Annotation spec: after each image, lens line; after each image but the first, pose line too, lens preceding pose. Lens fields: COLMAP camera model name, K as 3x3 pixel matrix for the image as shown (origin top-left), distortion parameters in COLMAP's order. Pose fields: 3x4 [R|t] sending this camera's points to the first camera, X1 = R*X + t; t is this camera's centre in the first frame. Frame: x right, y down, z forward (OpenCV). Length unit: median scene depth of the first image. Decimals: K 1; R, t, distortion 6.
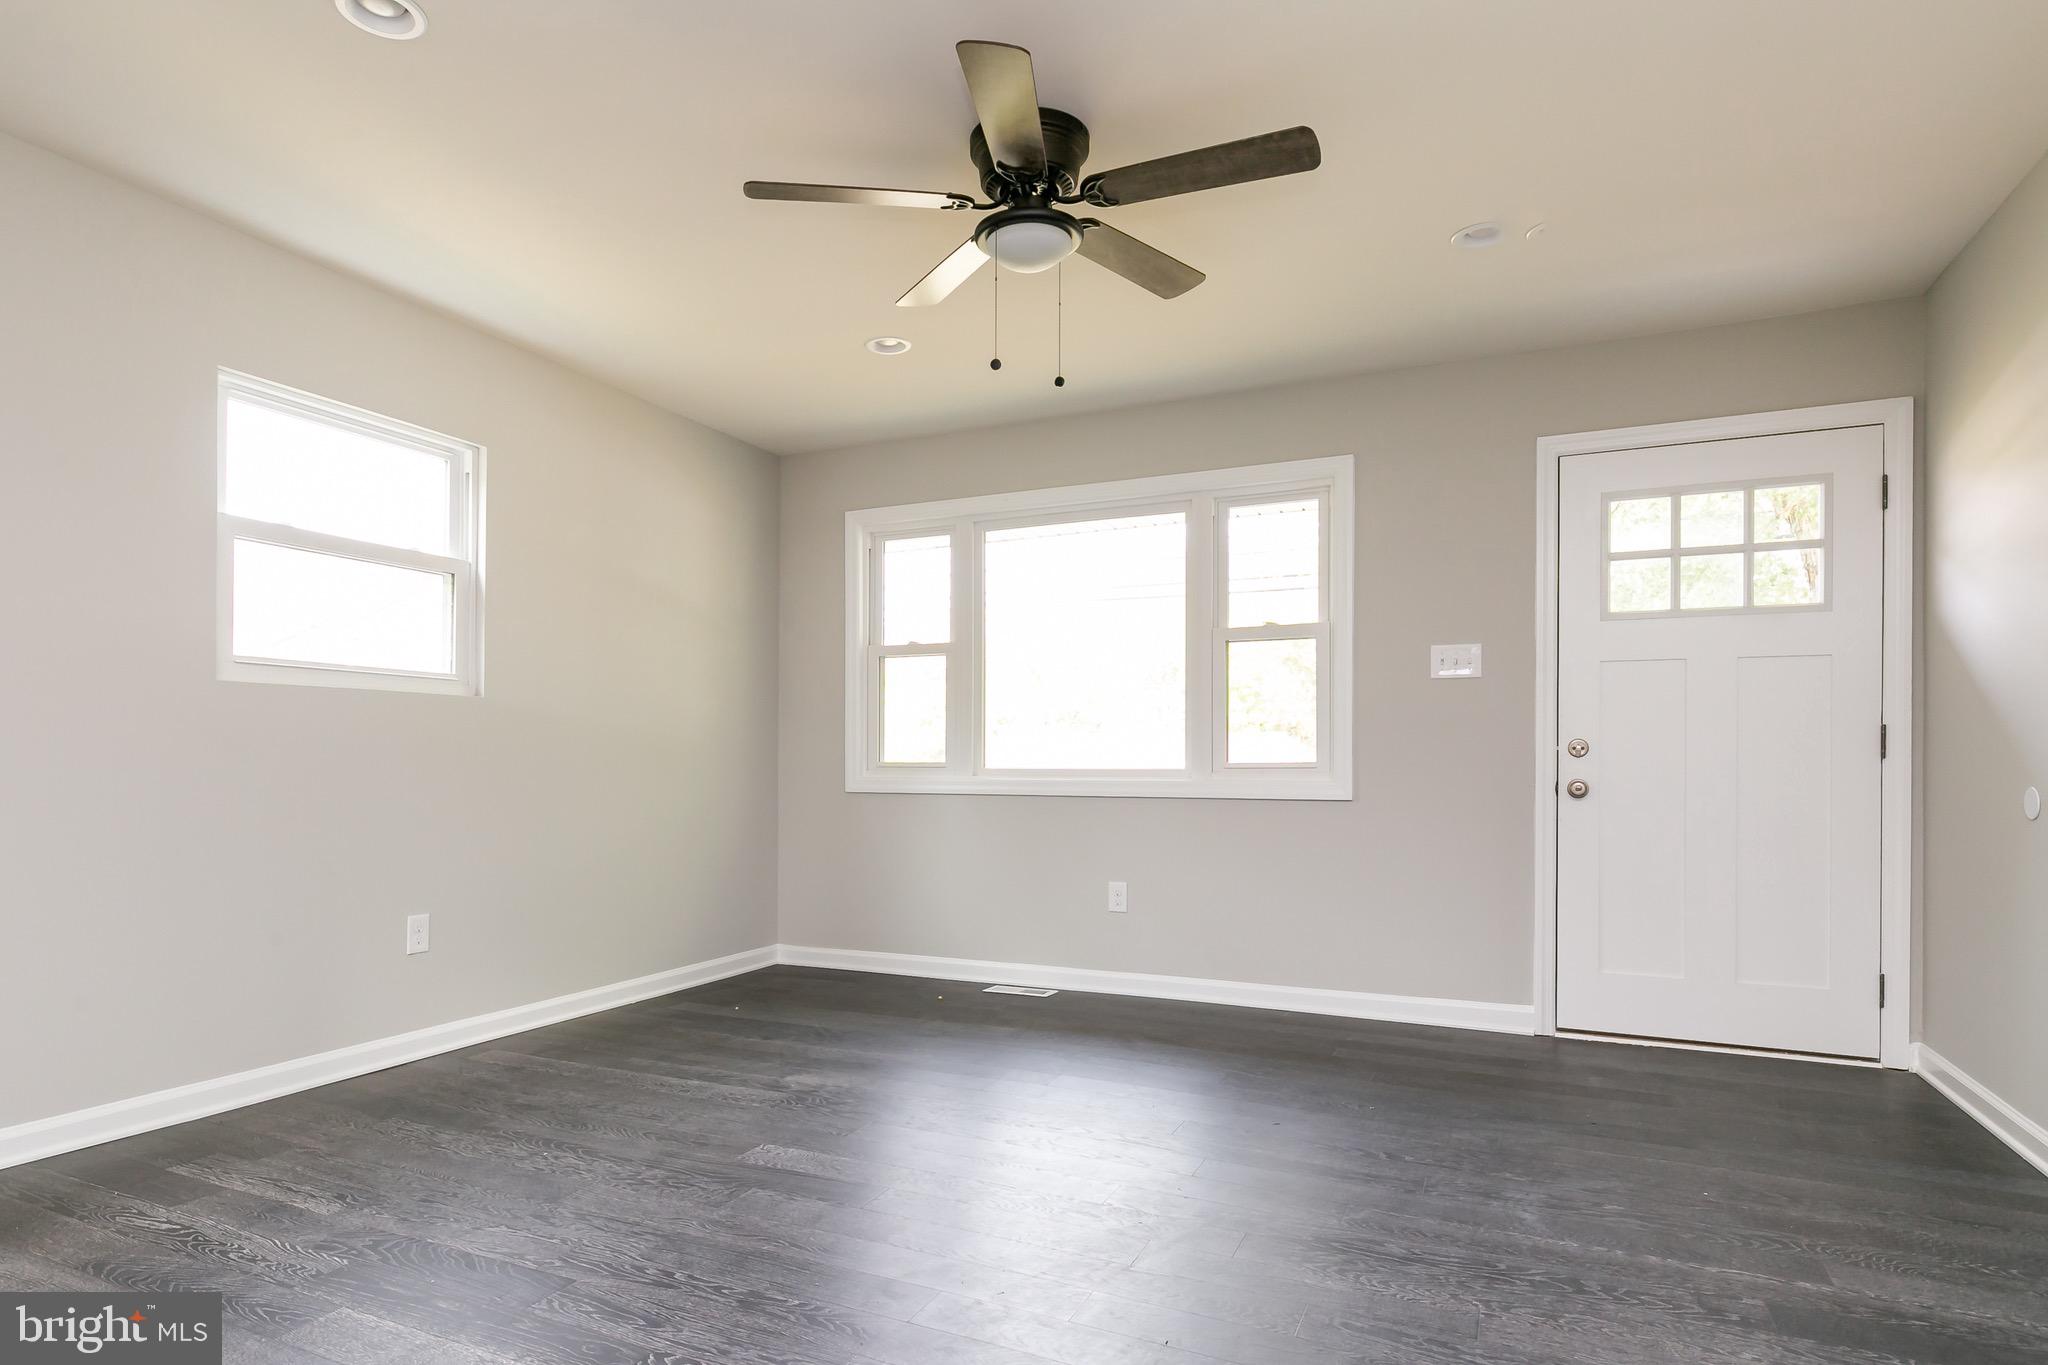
lens RADIAL K [[1136.5, 0, 972.1], [0, 1136.5, 767.7], [0, 0, 1]] dist [-0.000074, -0.000251]
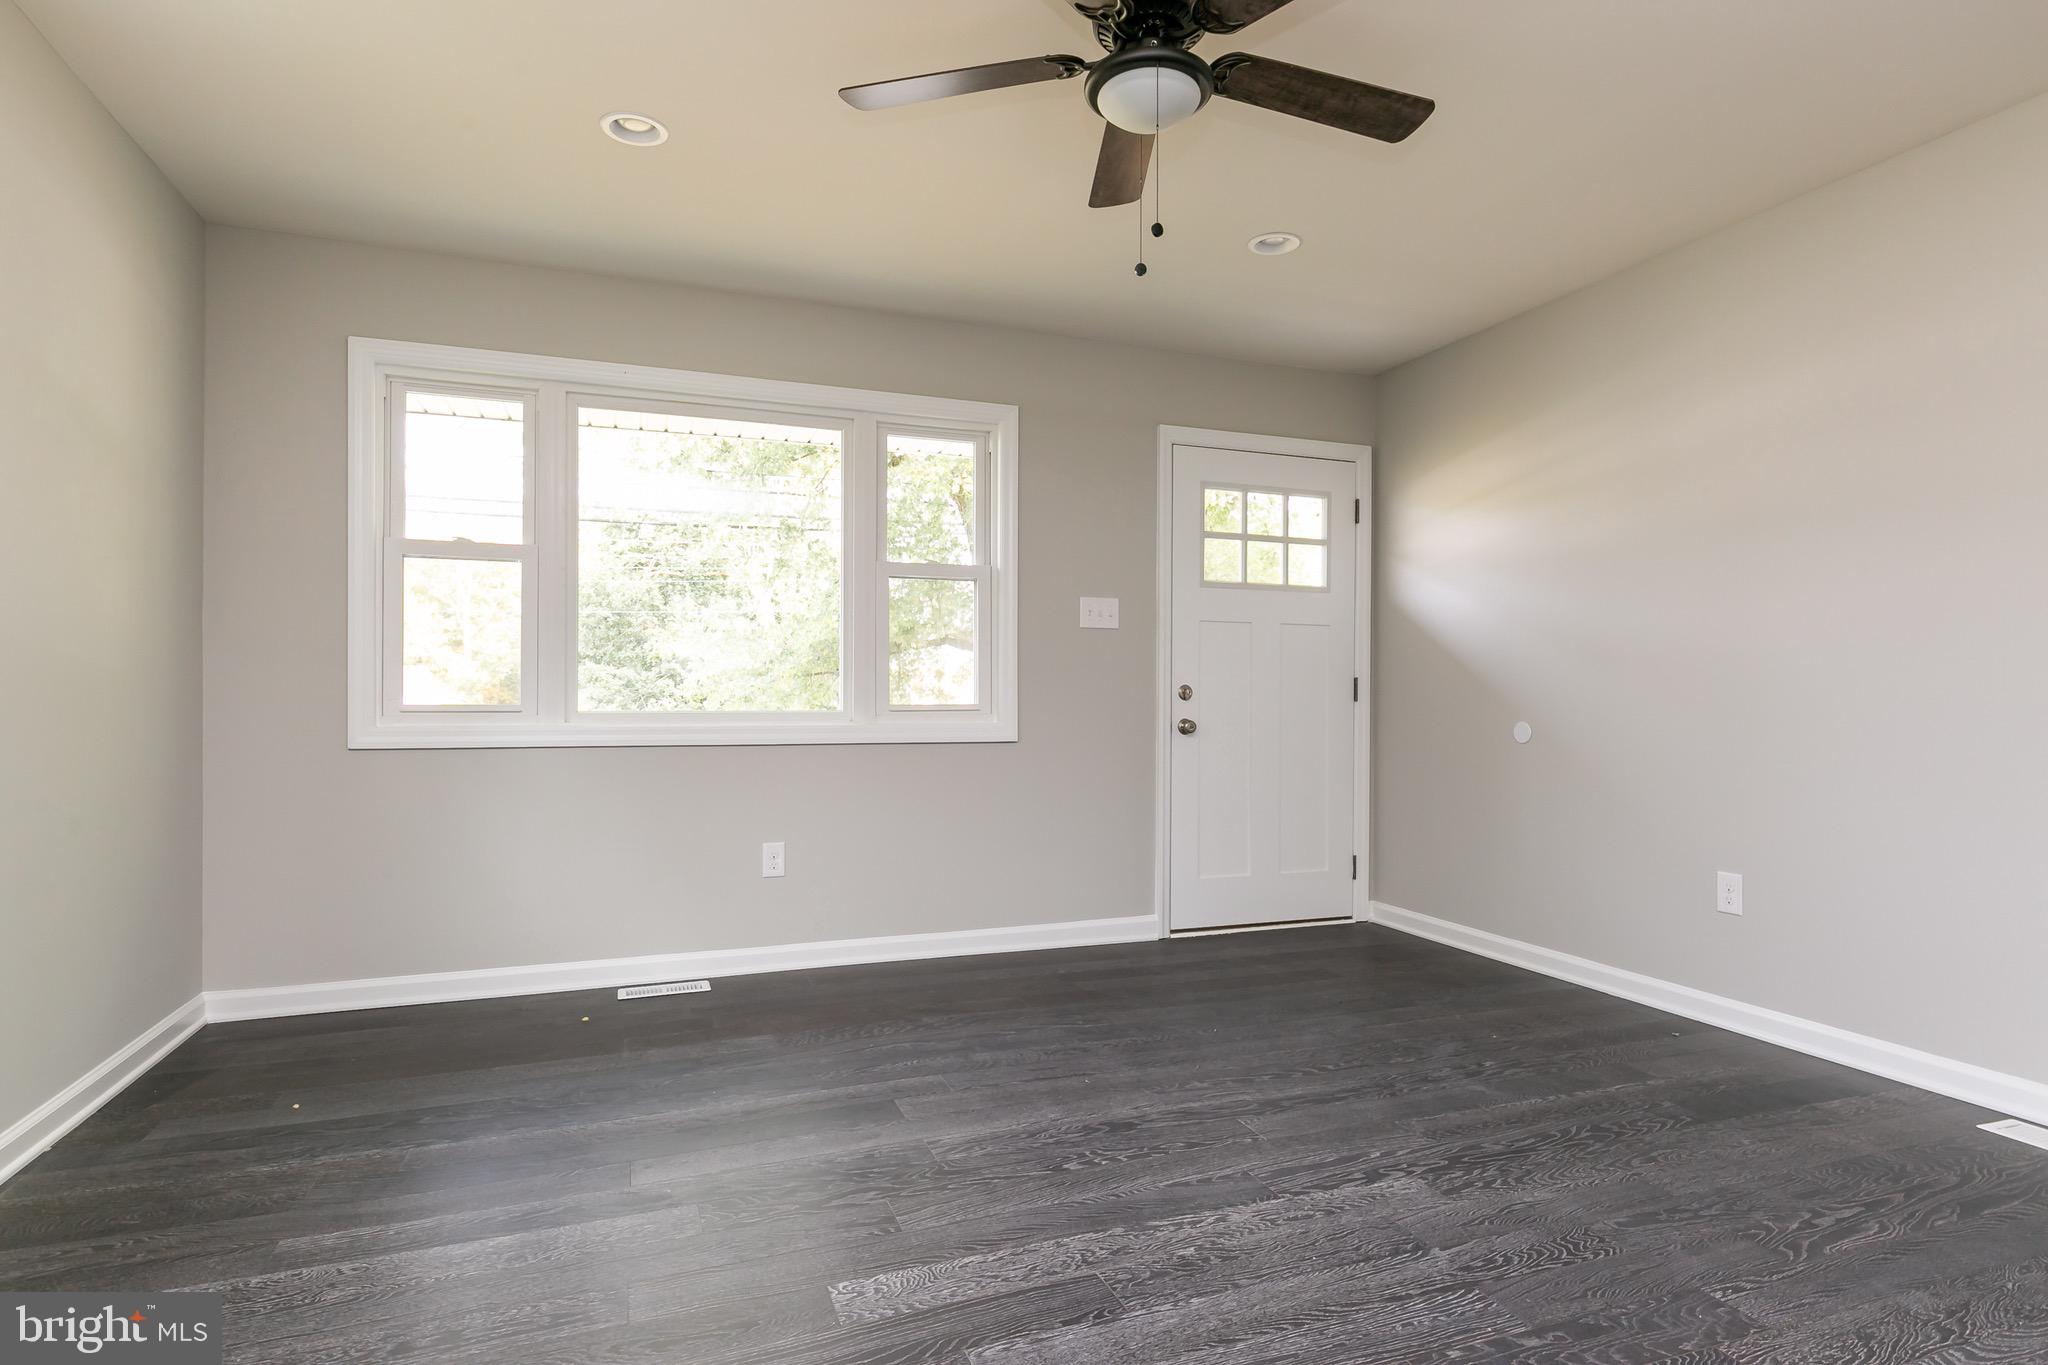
lens RADIAL K [[1079.6, 0, 1025.2], [0, 1079.6, 707.1], [0, 0, 1]] dist [0.002226, -0.000336]
pose [[0.686101, -0.004109, 0.727495, -0.398816], [0.002868, 0.999992, 0.002944, -0.005596], [-0.727501, 0.000066, 0.686107, 0.344086]]
